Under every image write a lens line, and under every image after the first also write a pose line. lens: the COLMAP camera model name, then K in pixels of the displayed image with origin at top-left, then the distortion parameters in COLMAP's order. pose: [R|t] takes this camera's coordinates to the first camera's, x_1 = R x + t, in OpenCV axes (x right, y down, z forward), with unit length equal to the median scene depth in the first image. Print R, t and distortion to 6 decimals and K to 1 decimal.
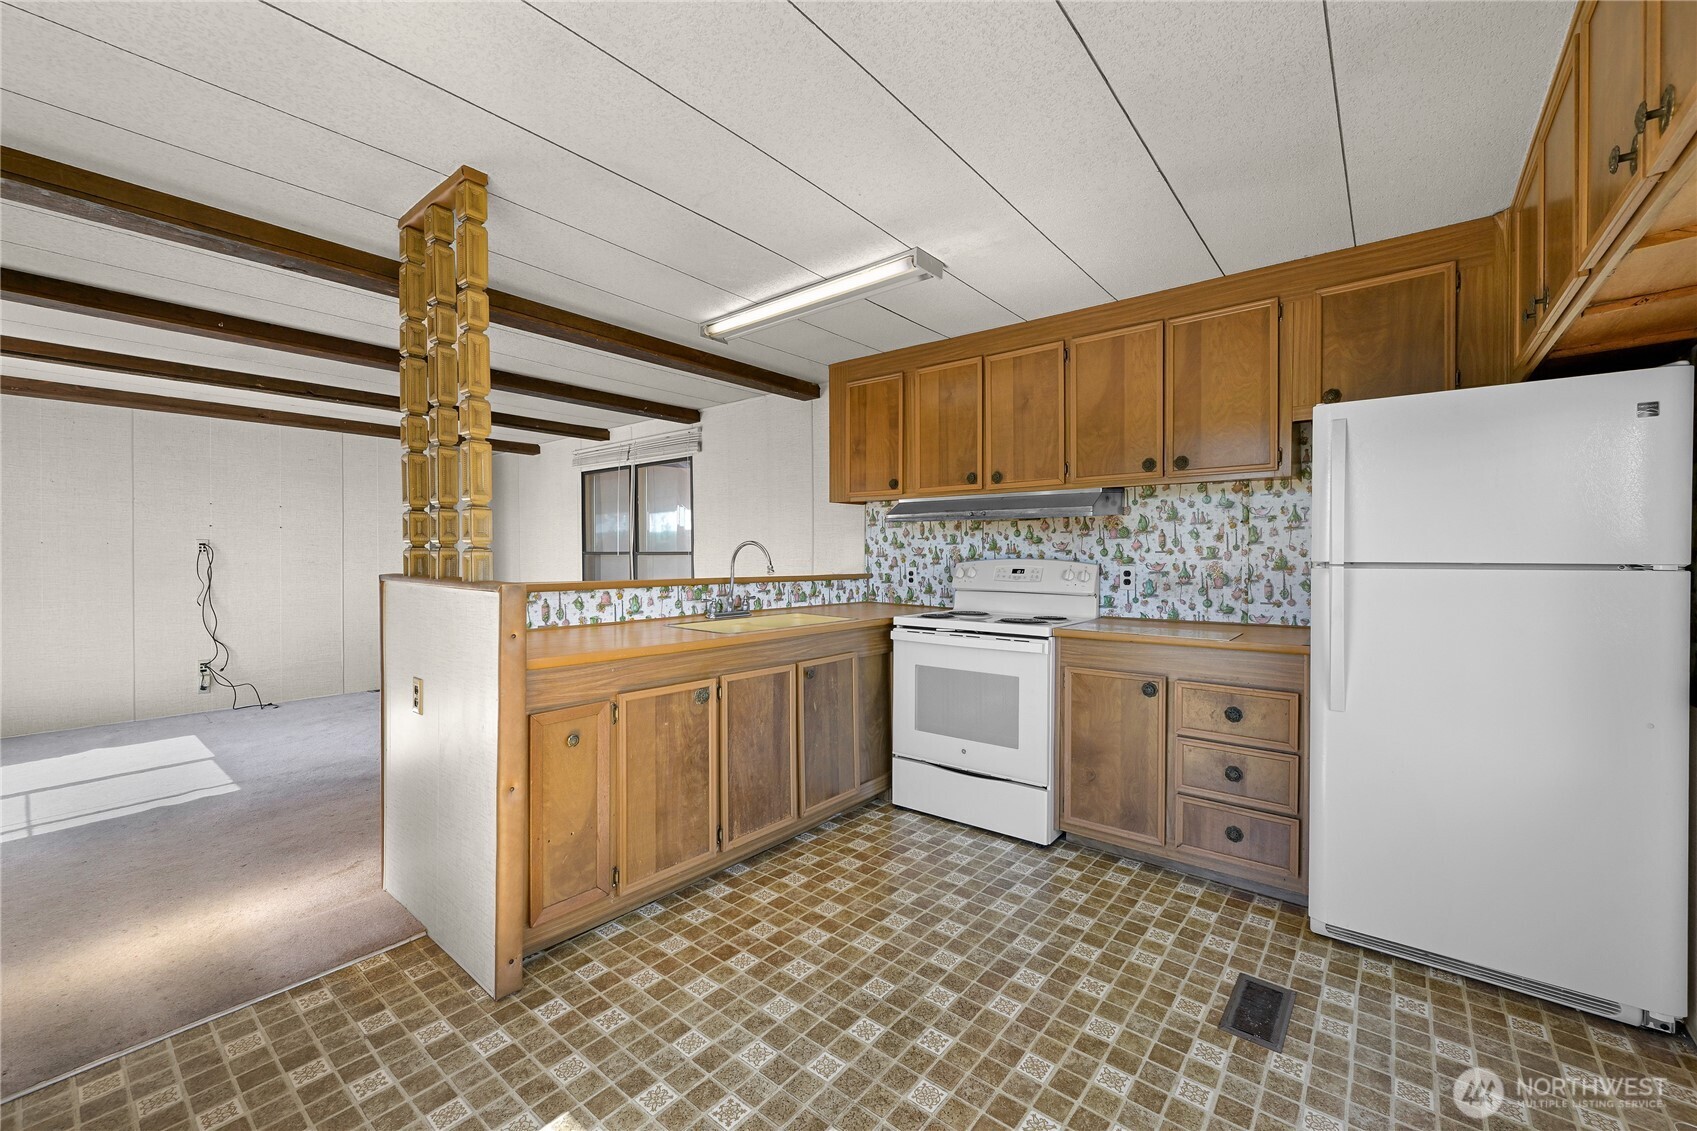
lens RADIAL K [[677.0, 0, 870.0], [0, 677.0, 563.4], [0, 0, 1]] dist [-0.003050, 0.000519]
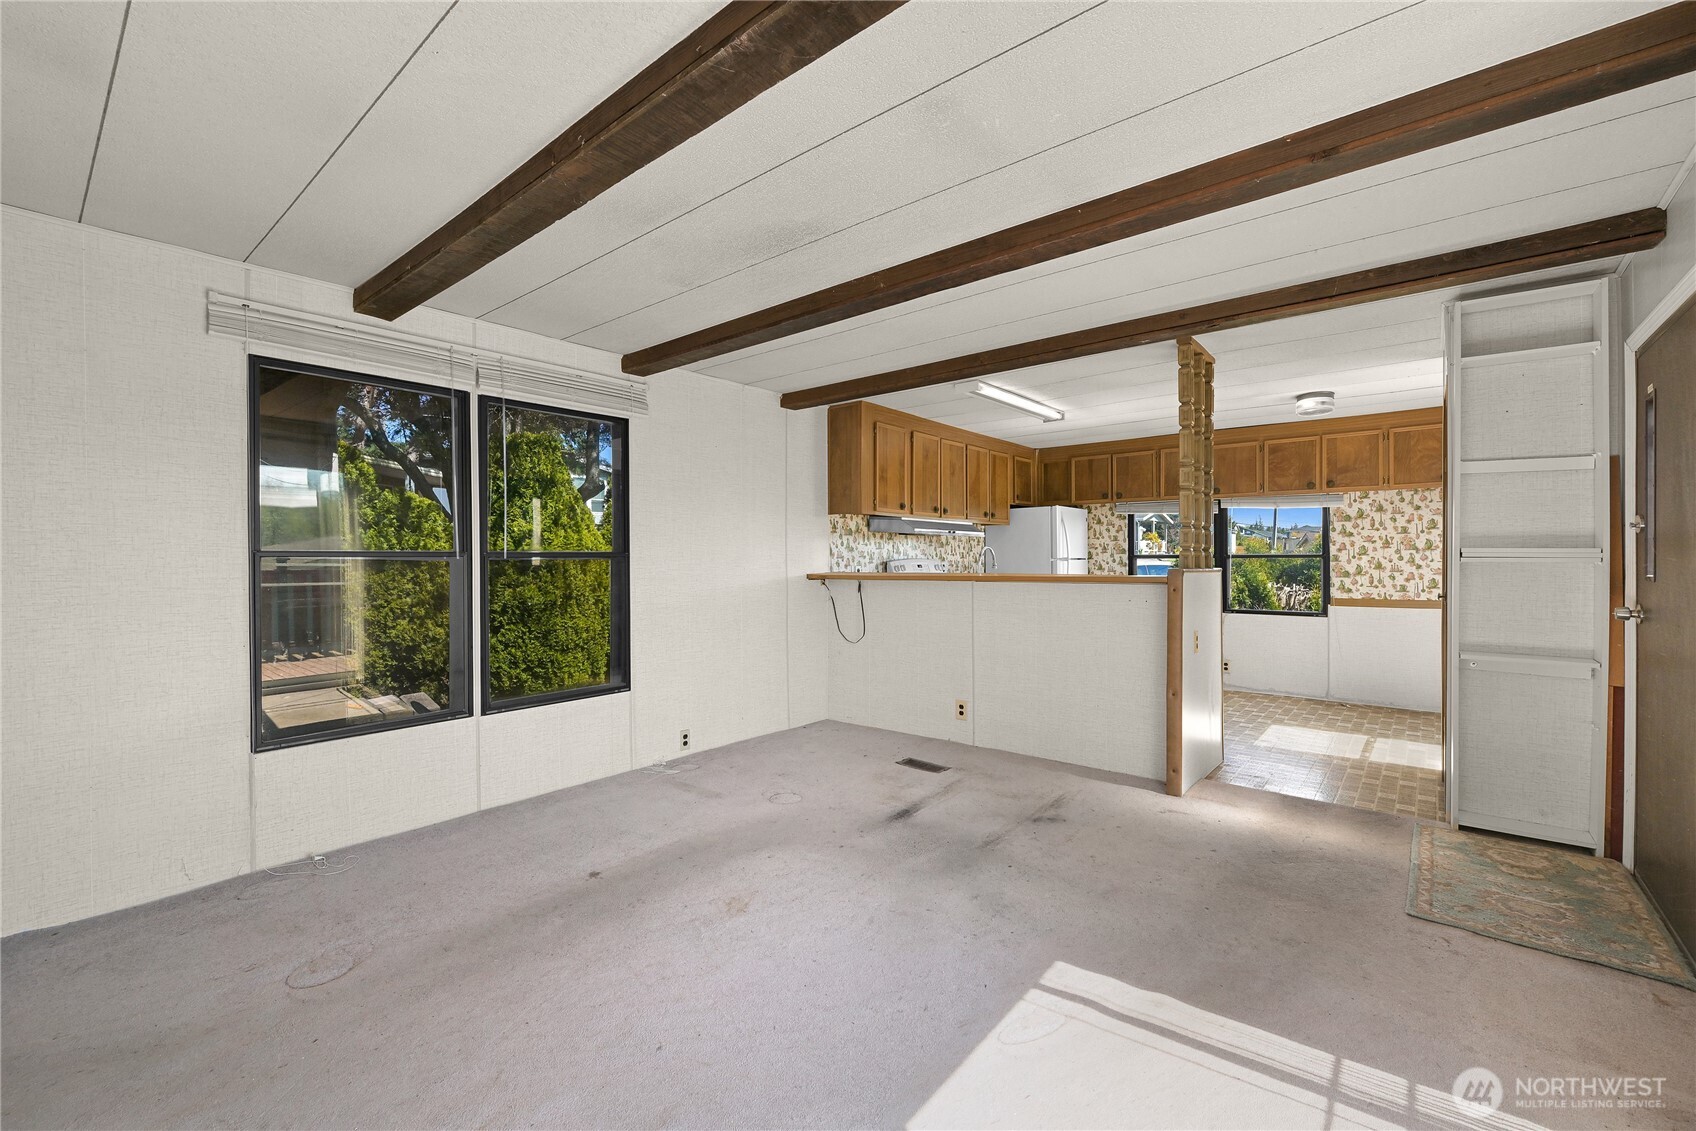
lens RADIAL K [[706.0, 0, 865.4], [0, 706.0, 550.9], [0, 0, 1]] dist [-0.004203, 0.000791]
pose [[0.001405, 0.009166, 0.999957, -1.691450], [0.016346, 0.999824, -0.009188, -0.013745], [-0.999865, 0.016358, 0.001255, 1.270608]]
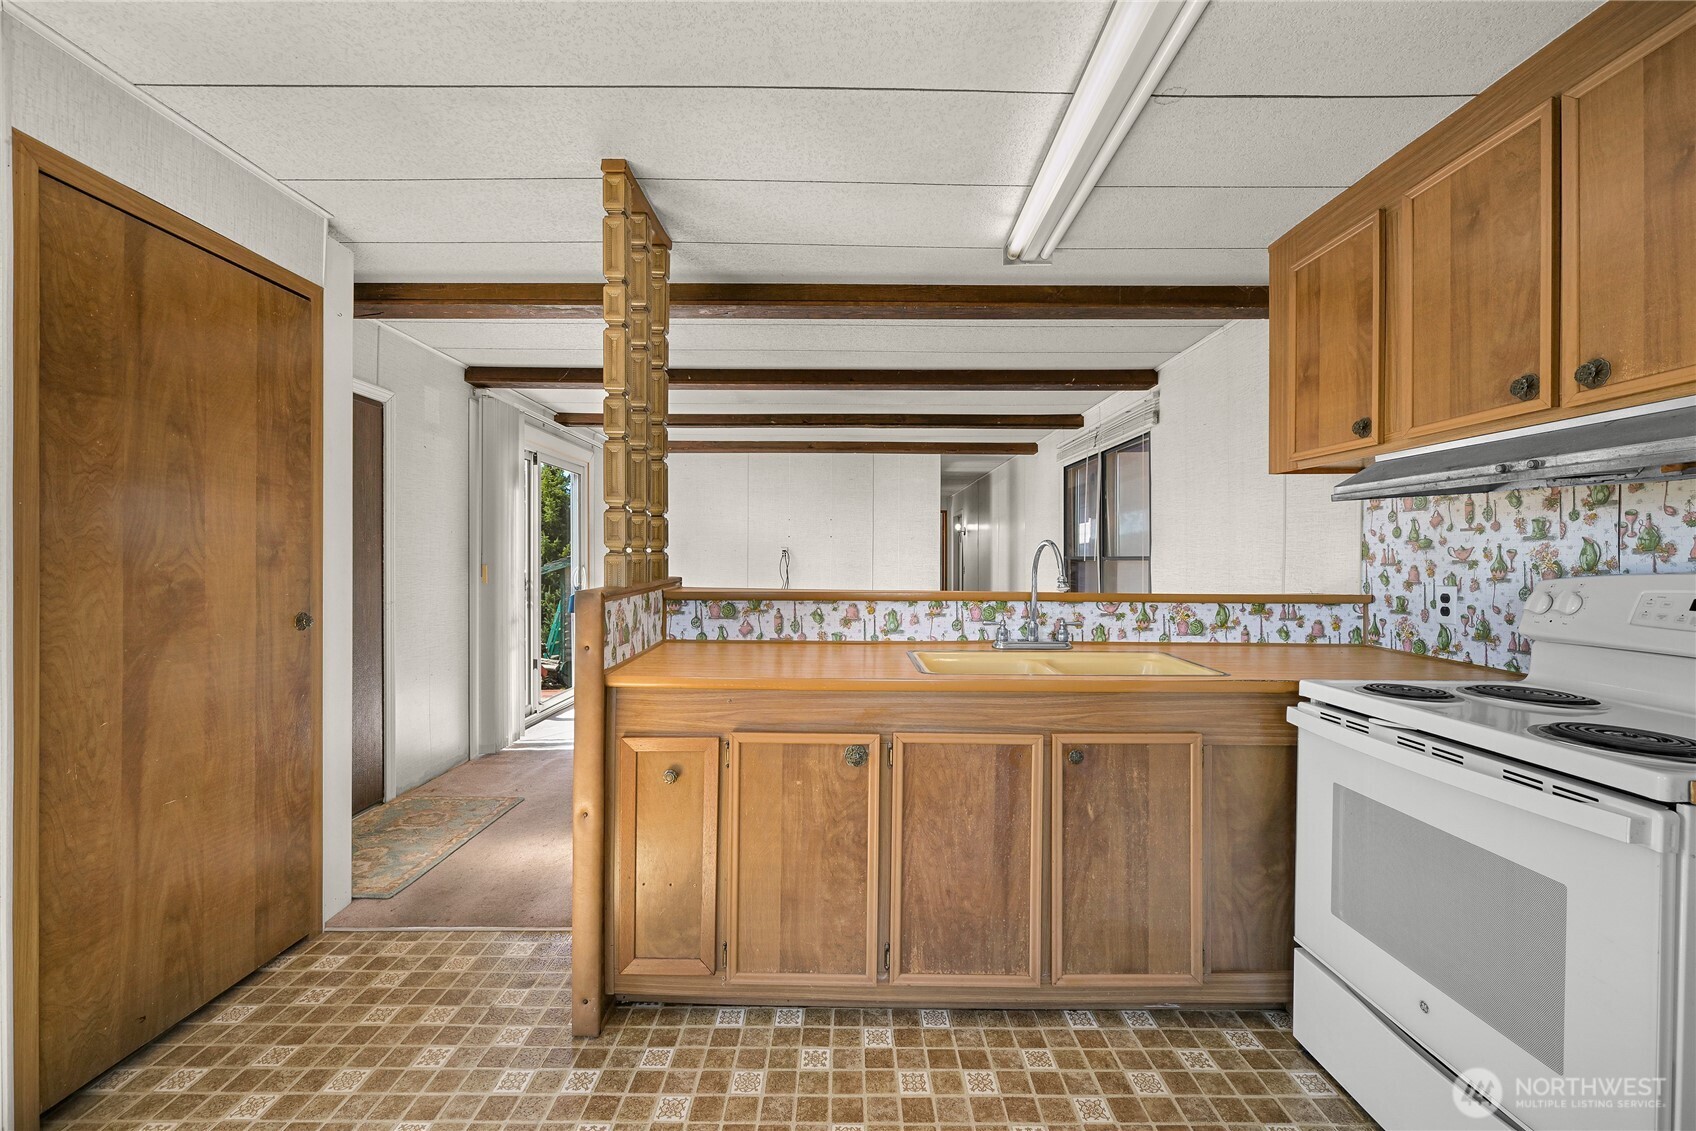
lens RADIAL K [[706.0, 0, 839.5], [0, 706.0, 563.9], [0, 0, 1]] dist [-0.004203, 0.000791]
pose [[0.614341, 0.007886, -0.789001, 0.257070], [-0.013343, 0.999911, -0.000395, -0.006321], [0.788928, 0.010770, 0.614391, 0.402228]]
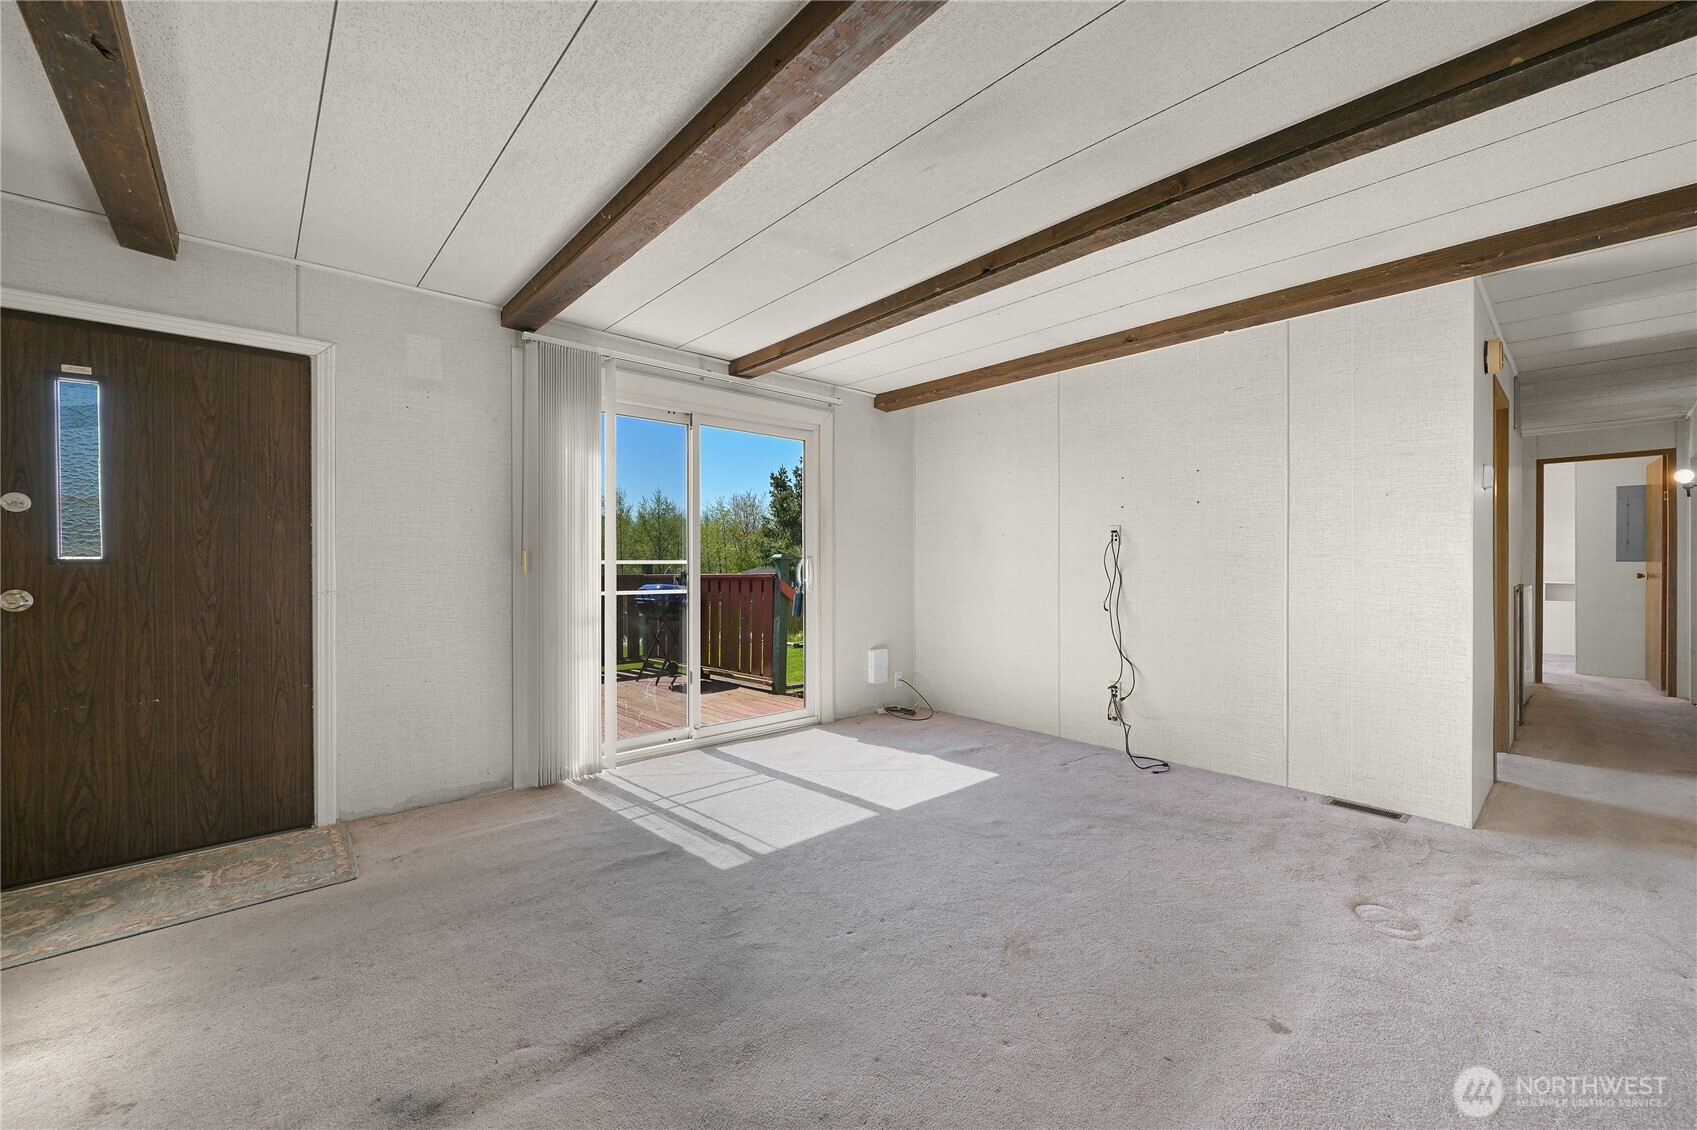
lens RADIAL K [[677.0, 0, 836.3], [0, 677.0, 560.9], [0, 0, 1]] dist [-0.003050, 0.000519]
pose [[-0.172030, -0.001951, -0.985090, -0.285225], [-0.011285, 0.999936, -0.000009, 0.015257], [0.985027, 0.011116, -0.172041, 1.355163]]
